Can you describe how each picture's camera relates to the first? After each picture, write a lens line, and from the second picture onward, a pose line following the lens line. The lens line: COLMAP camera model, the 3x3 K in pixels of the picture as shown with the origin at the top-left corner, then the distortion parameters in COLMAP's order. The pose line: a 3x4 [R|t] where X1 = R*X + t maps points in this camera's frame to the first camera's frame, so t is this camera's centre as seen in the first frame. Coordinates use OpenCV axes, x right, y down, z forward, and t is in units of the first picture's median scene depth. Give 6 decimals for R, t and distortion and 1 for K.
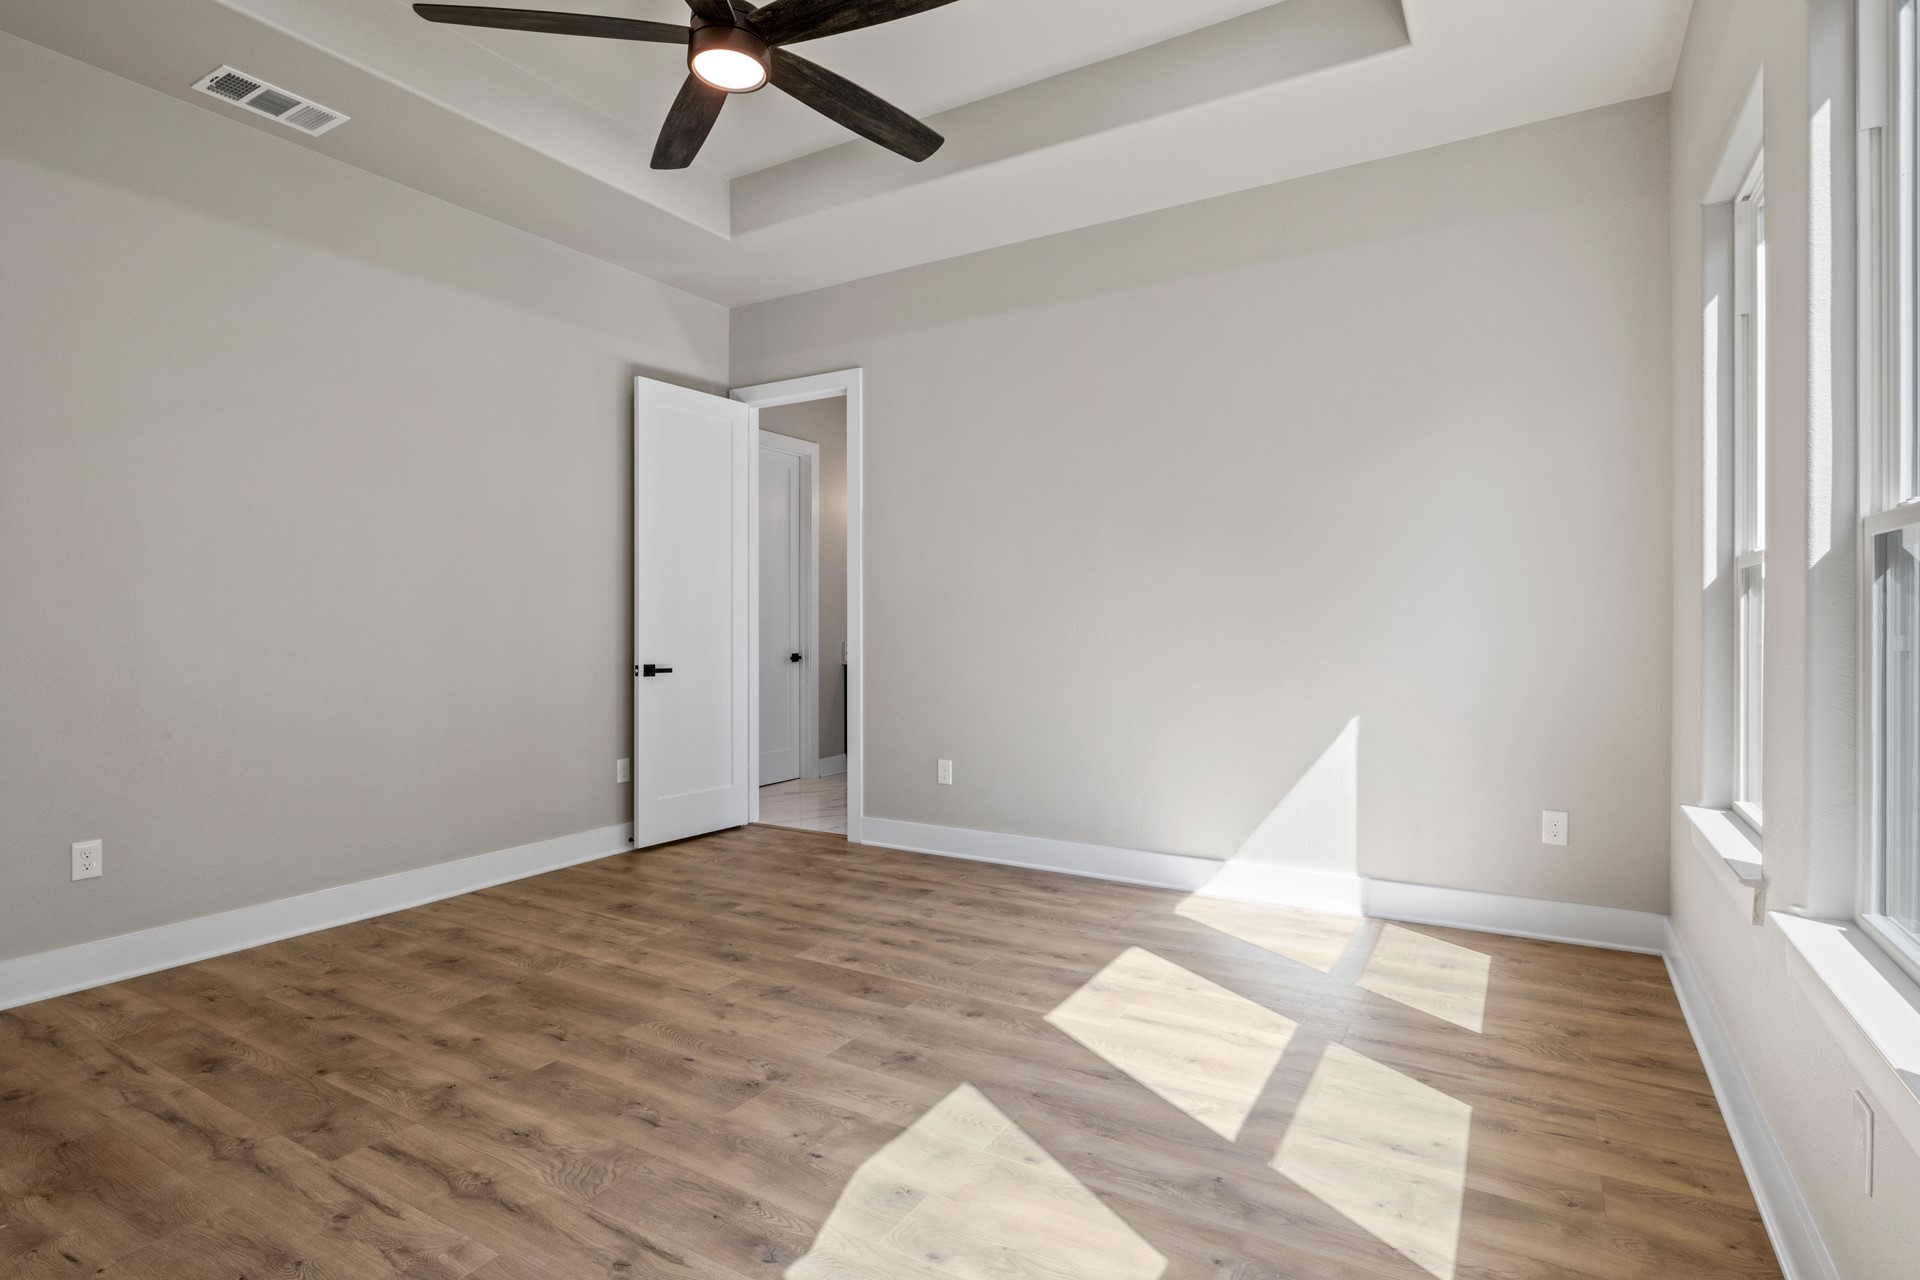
lens RADIAL K [[967.3, 0, 955.9], [0, 967.3, 622.2], [0, 0, 1]] dist [-0.007597, -0.000407]
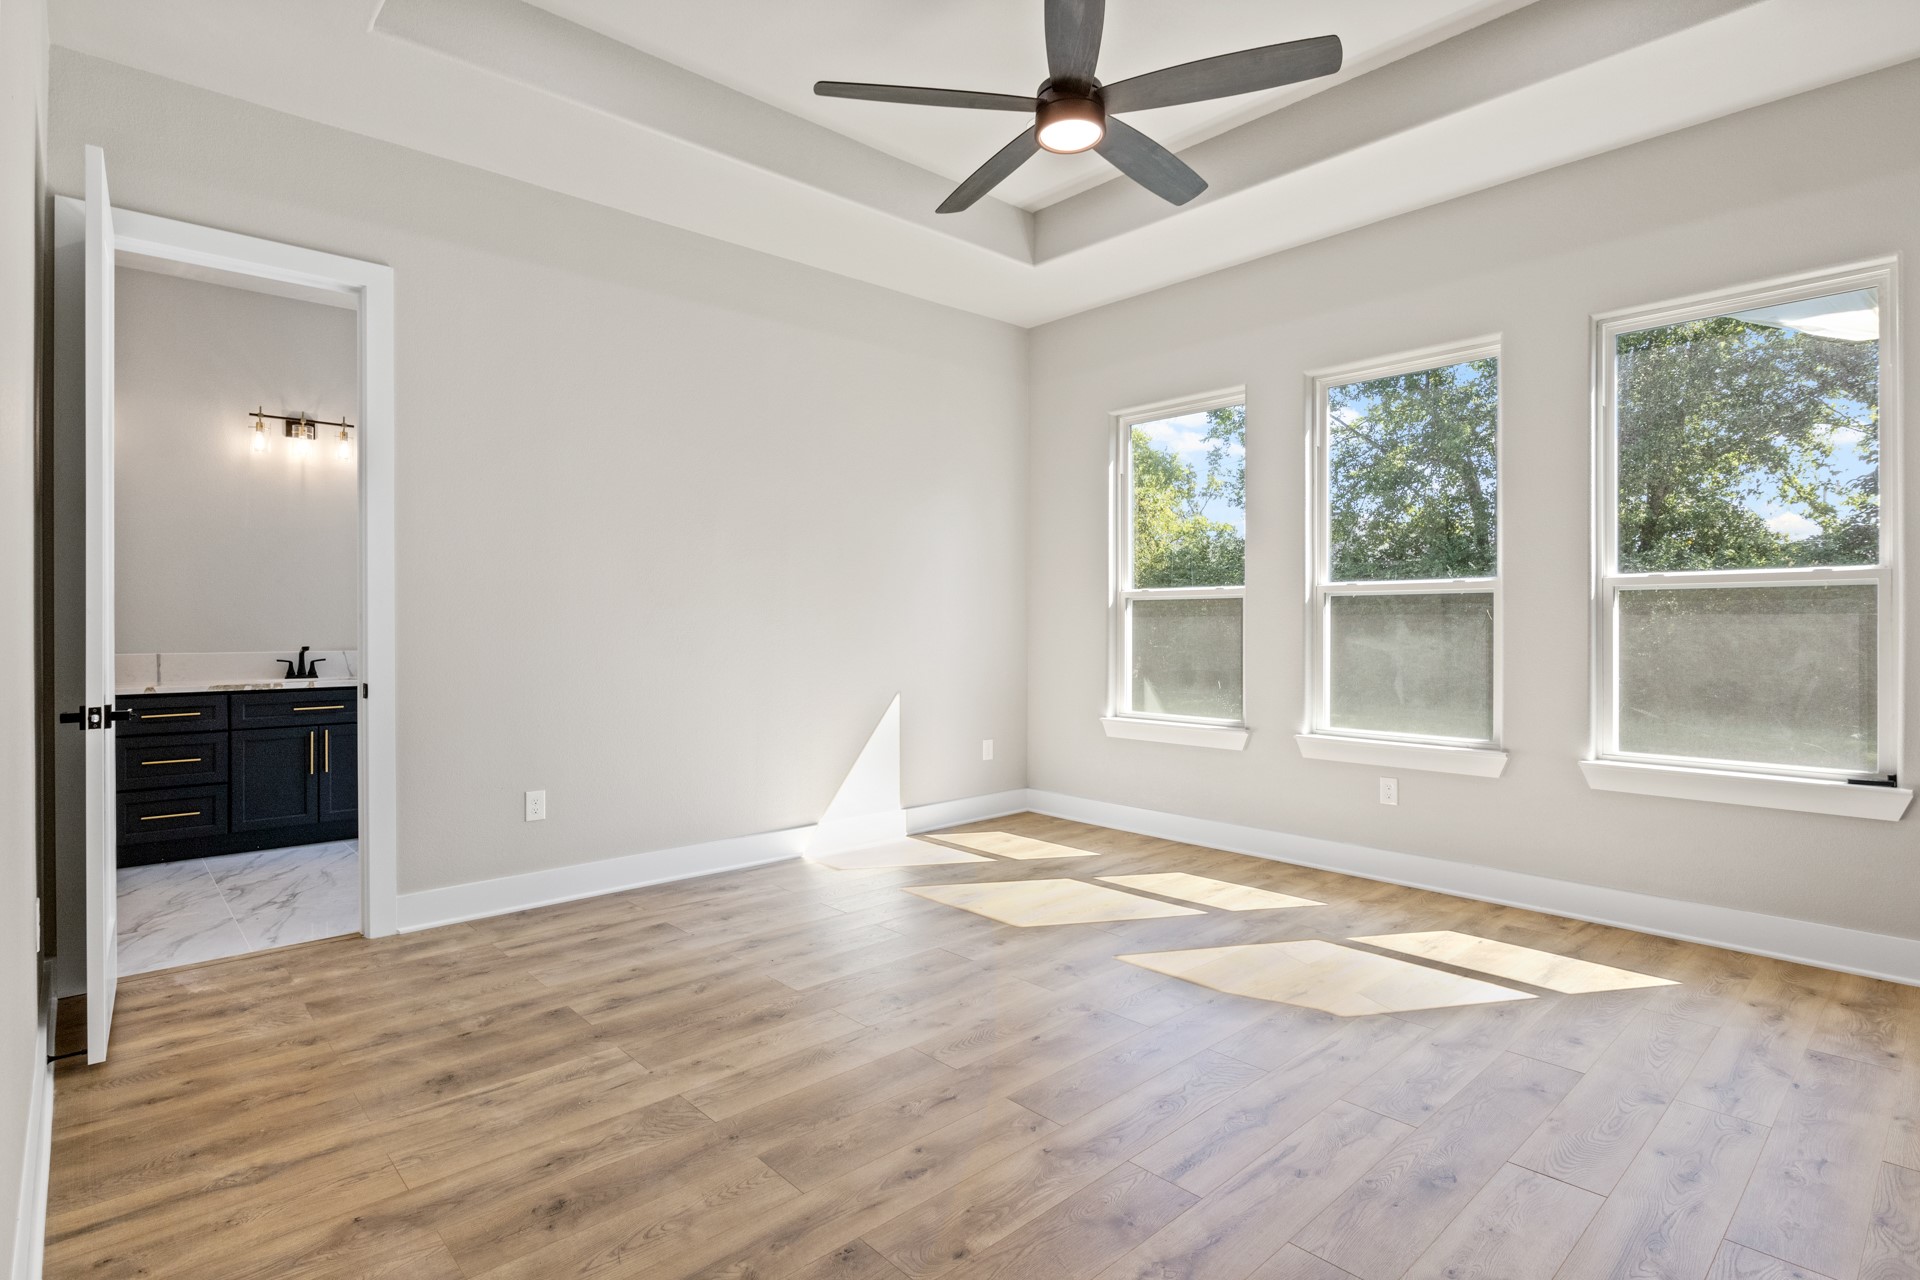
lens RADIAL K [[967.3, 0, 971.0], [0, 967.3, 634.8], [0, 0, 1]] dist [-0.007597, -0.000407]
pose [[0.274793, -0.009980, 0.961451, -0.953003], [0.001497, 0.999949, 0.009951, 0.001409], [-0.961502, -0.001295, 0.274794, 0.567801]]
